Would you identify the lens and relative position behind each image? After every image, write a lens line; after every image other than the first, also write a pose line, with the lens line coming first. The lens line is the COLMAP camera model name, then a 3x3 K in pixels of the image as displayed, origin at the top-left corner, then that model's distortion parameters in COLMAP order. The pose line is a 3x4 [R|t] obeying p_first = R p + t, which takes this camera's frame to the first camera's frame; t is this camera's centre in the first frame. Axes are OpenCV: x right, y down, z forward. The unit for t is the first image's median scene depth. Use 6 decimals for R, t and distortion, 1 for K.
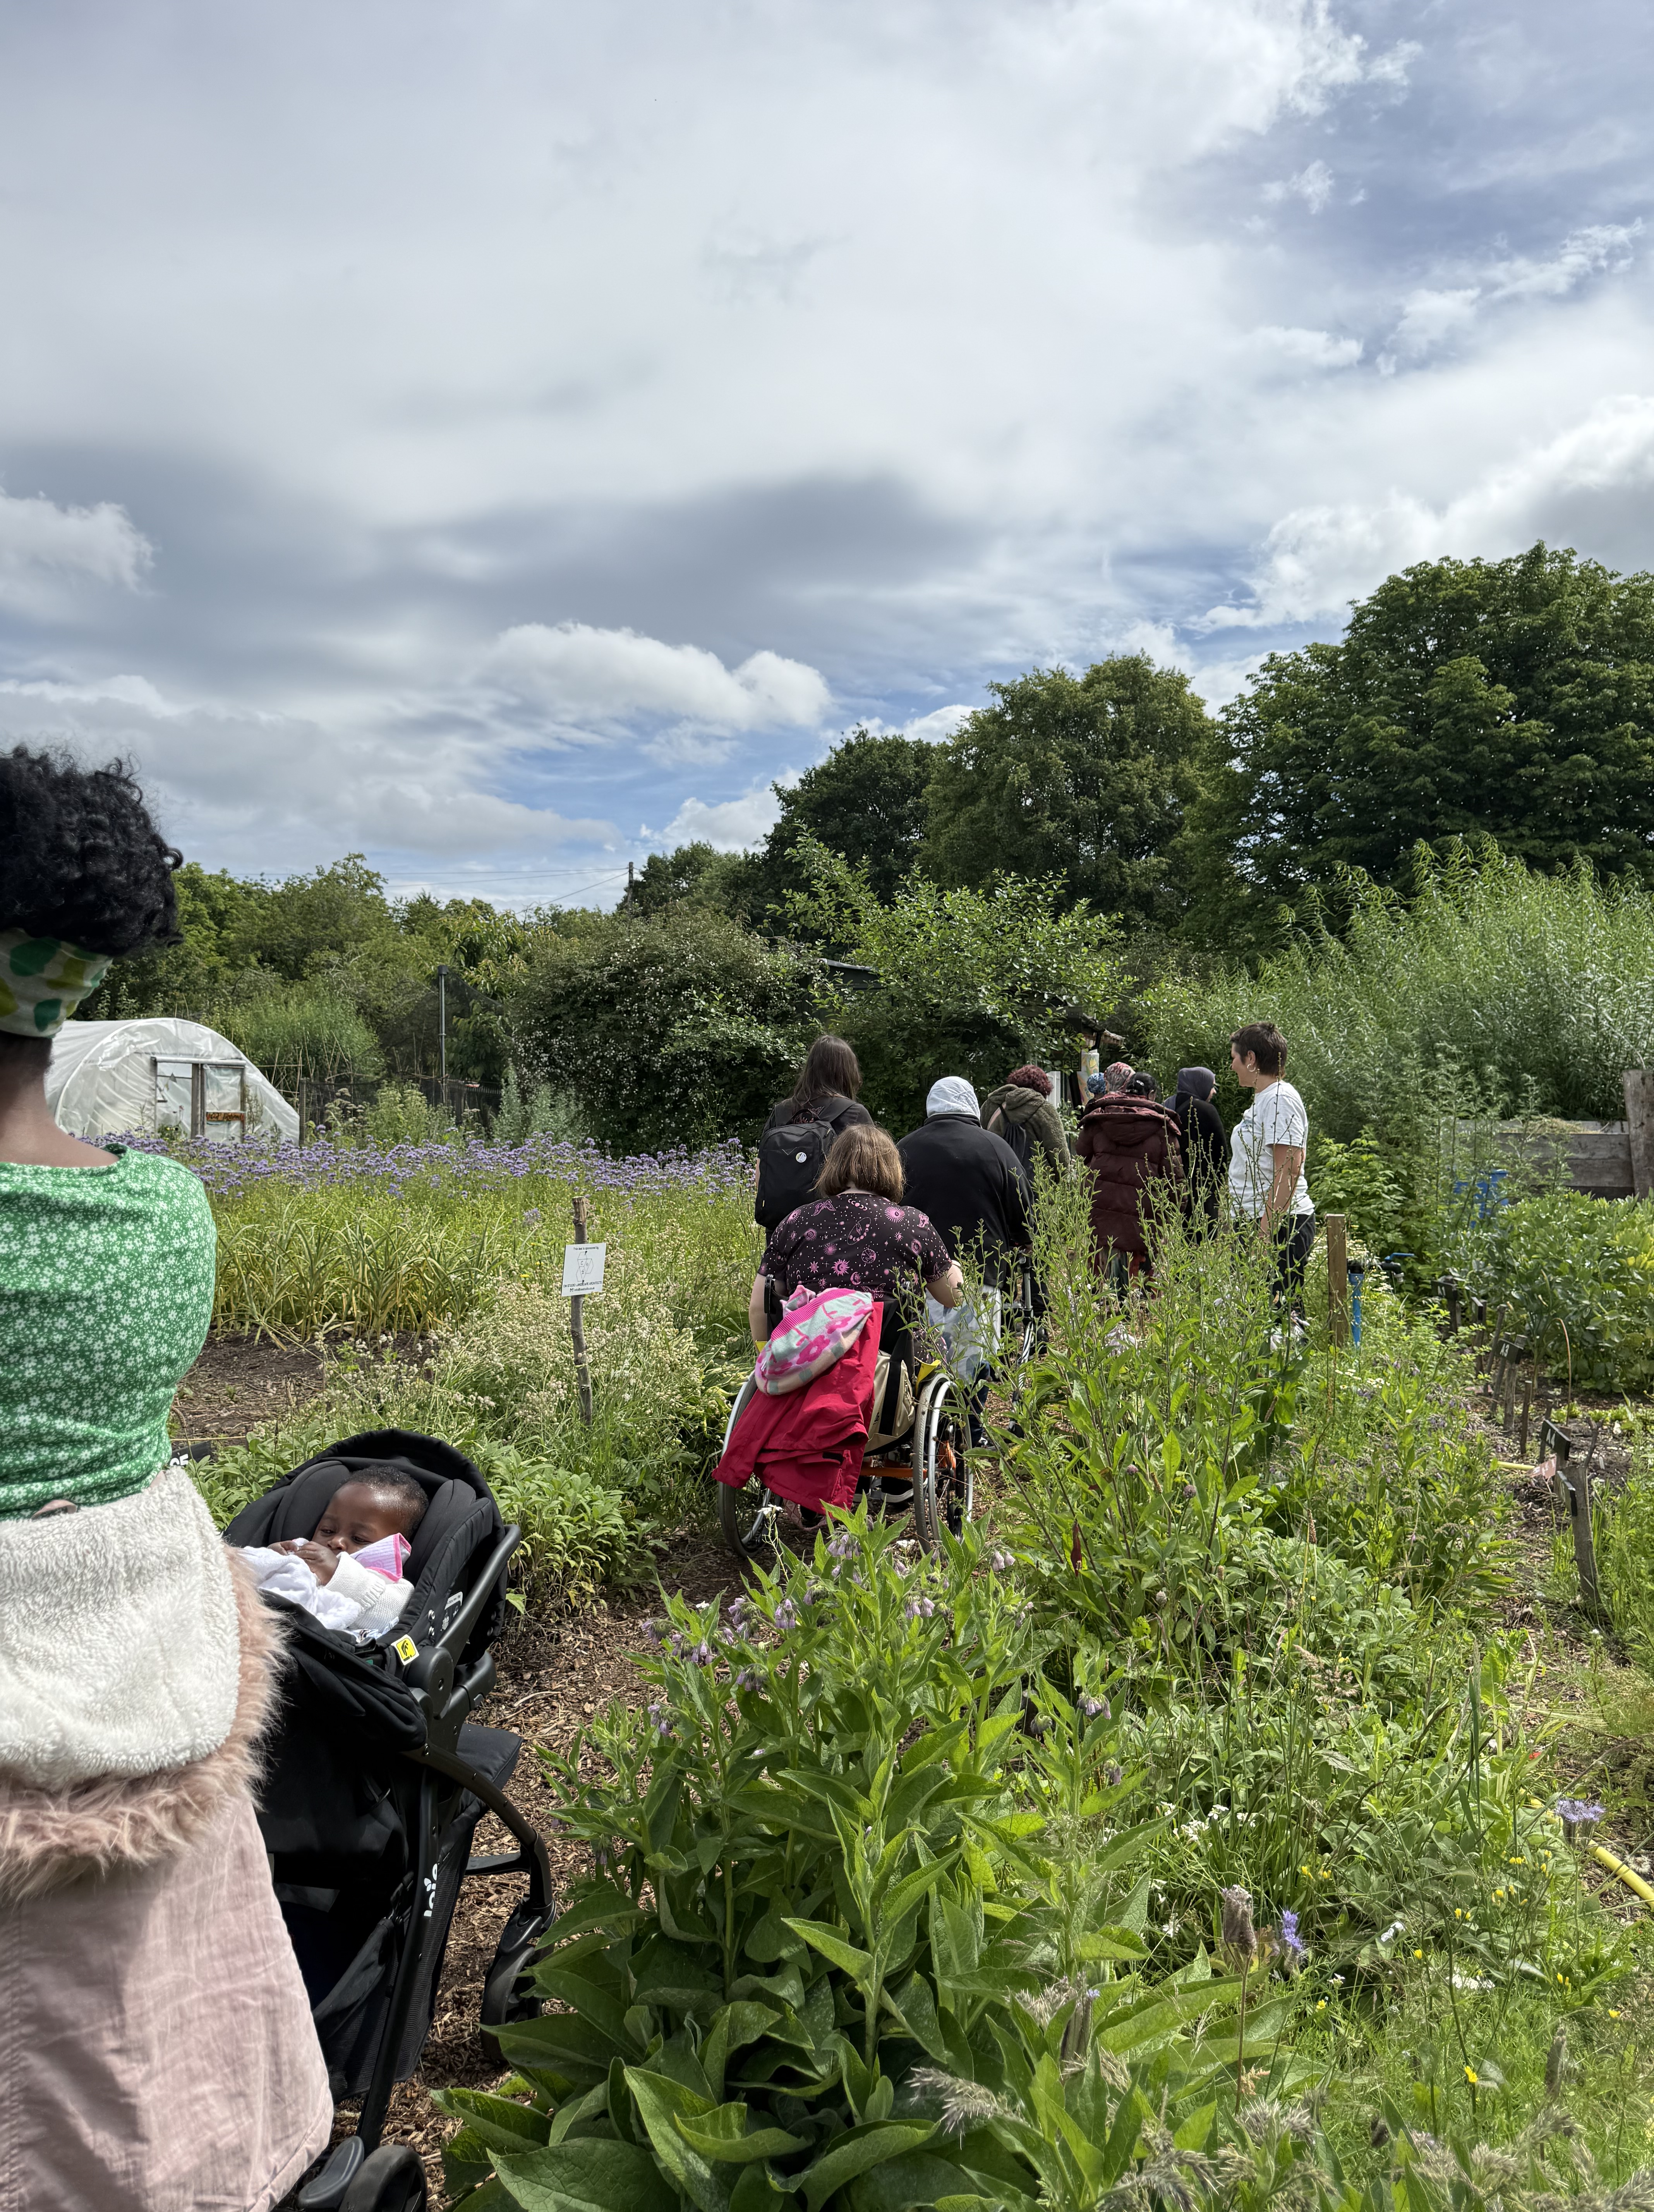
lens RADIAL K [[1563.6, 0, 831.7], [0, 1563.6, 1110.6], [0, 0, 1]] dist [-0.012788, -0.004179]
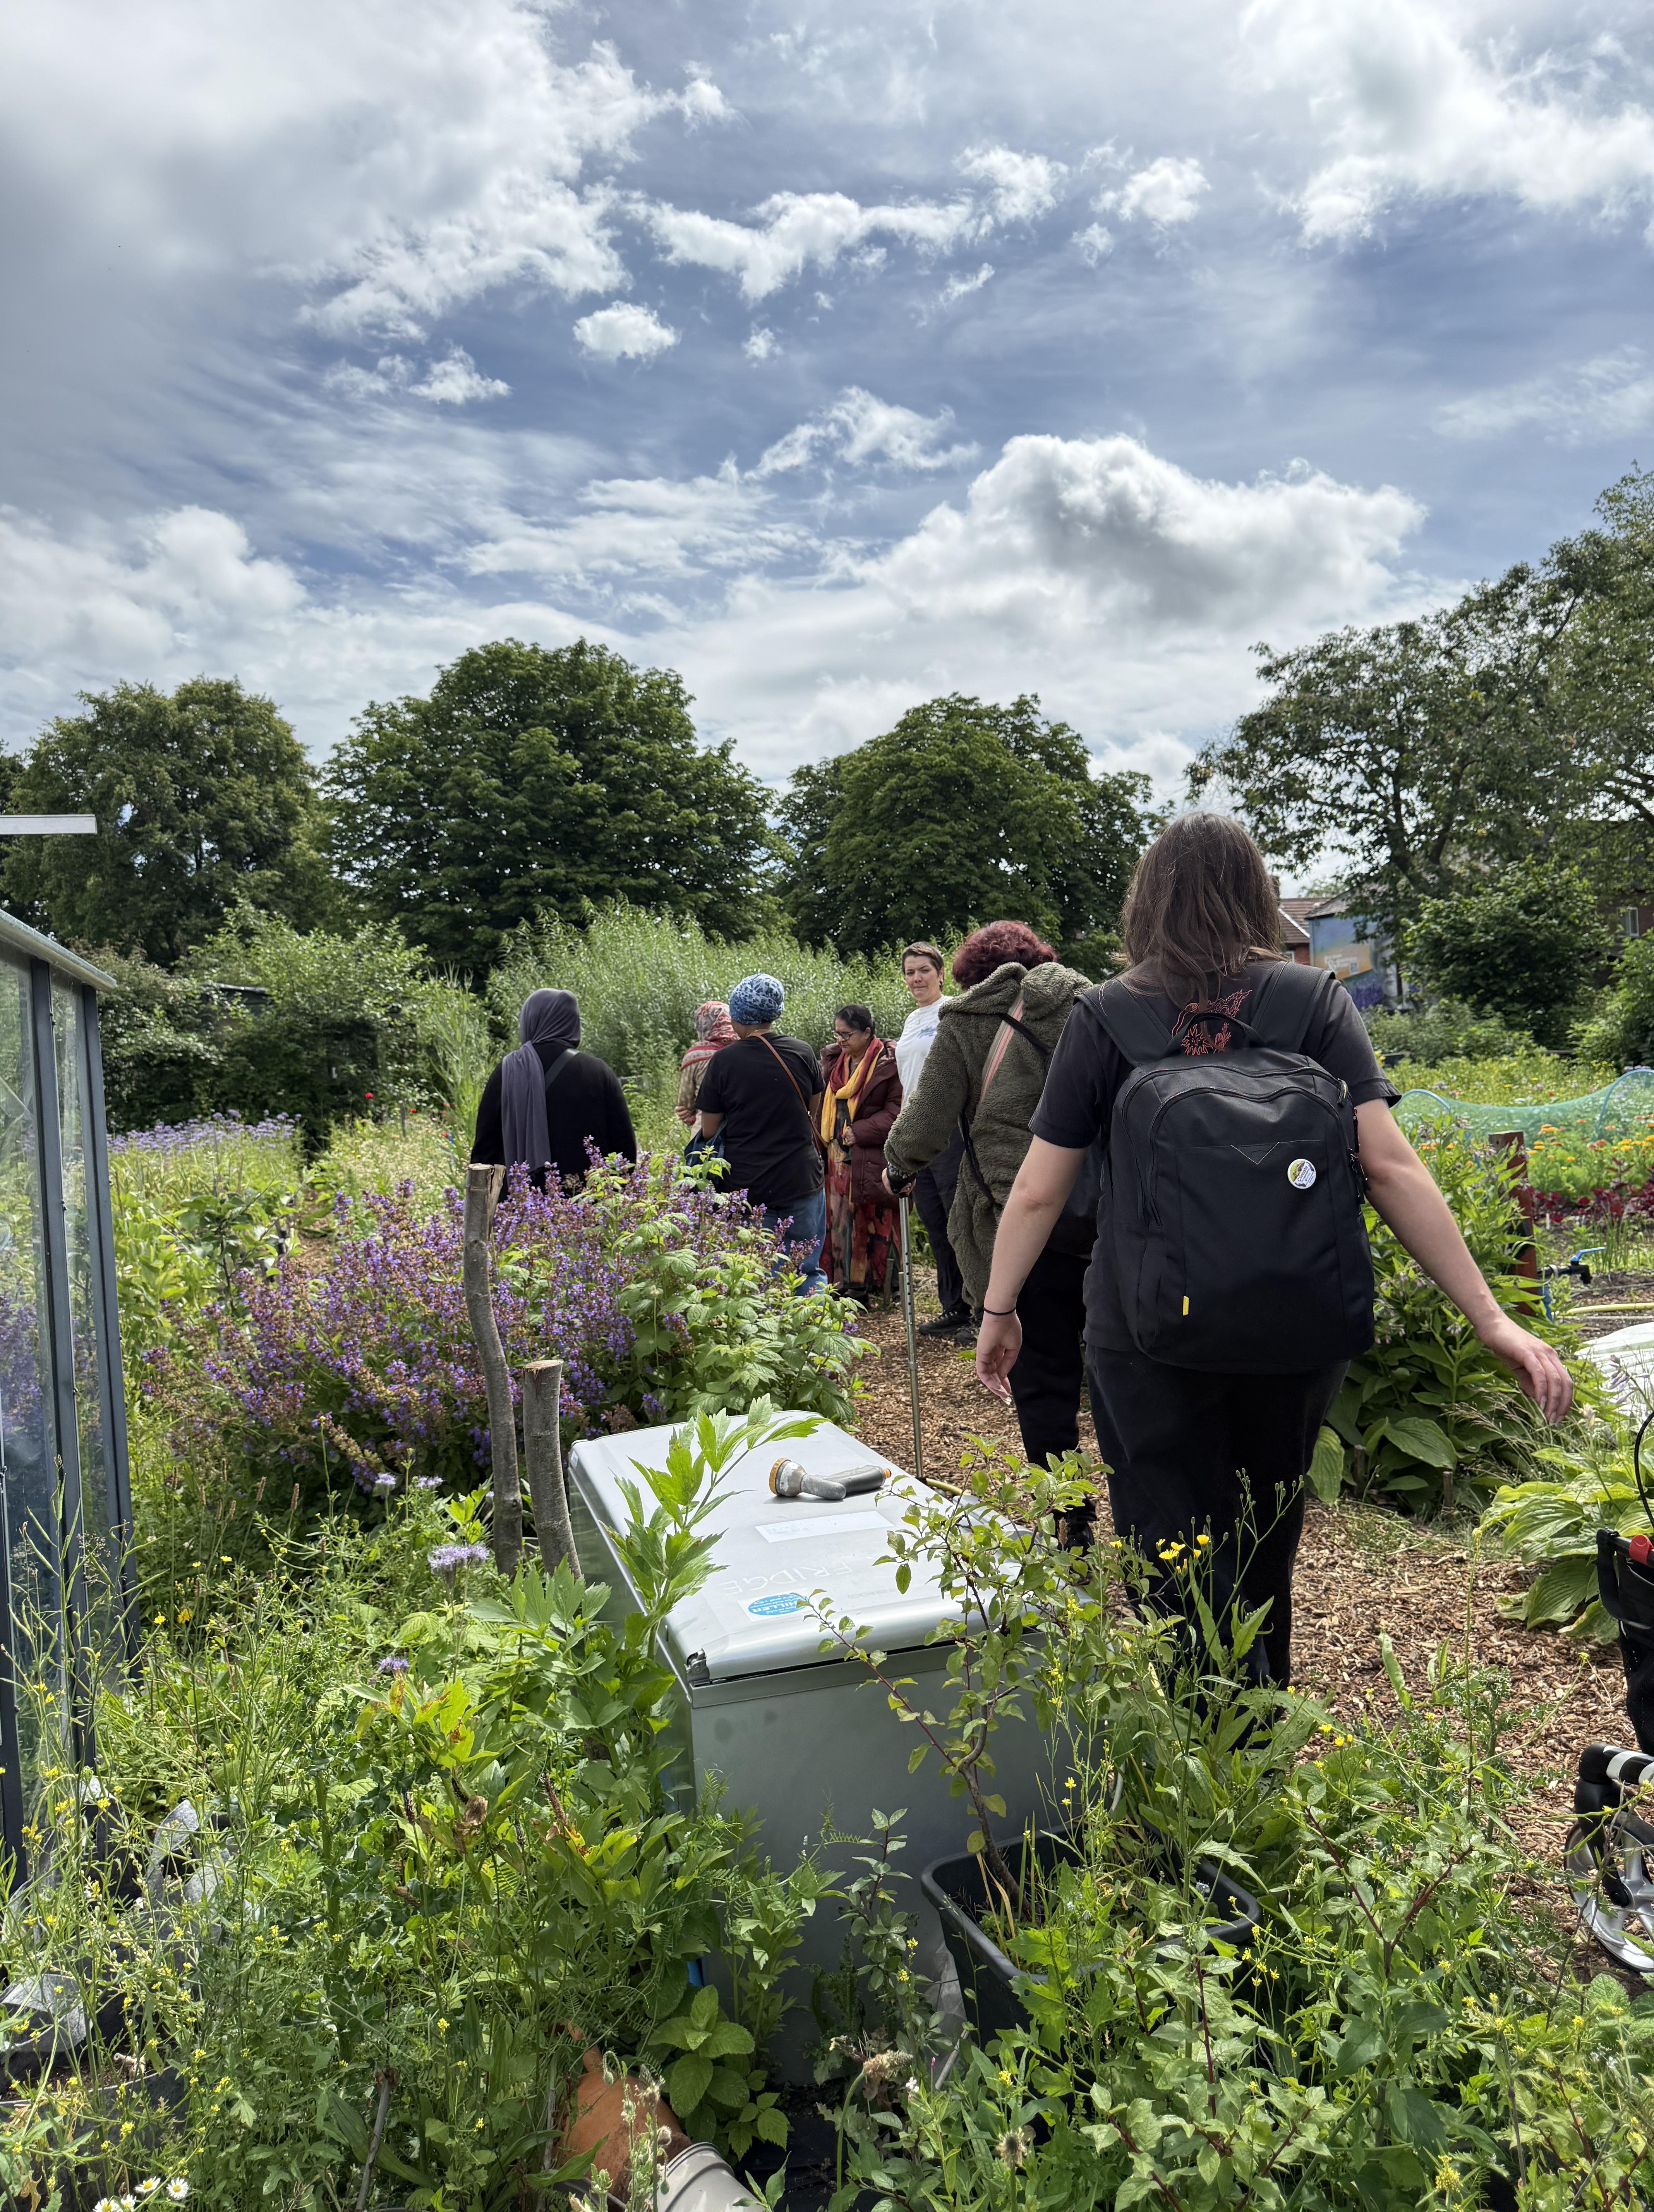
lens RADIAL K [[1563.6, 0, 826.3], [0, 1563.6, 1104.9], [0, 0, 1]] dist [-0.012788, -0.004179]
pose [[0.817497, -0.059801, 0.572820, -0.134837], [0.057461, 0.998101, 0.022195, 0.003801], [-0.573060, 0.014771, 0.819380, -0.160484]]
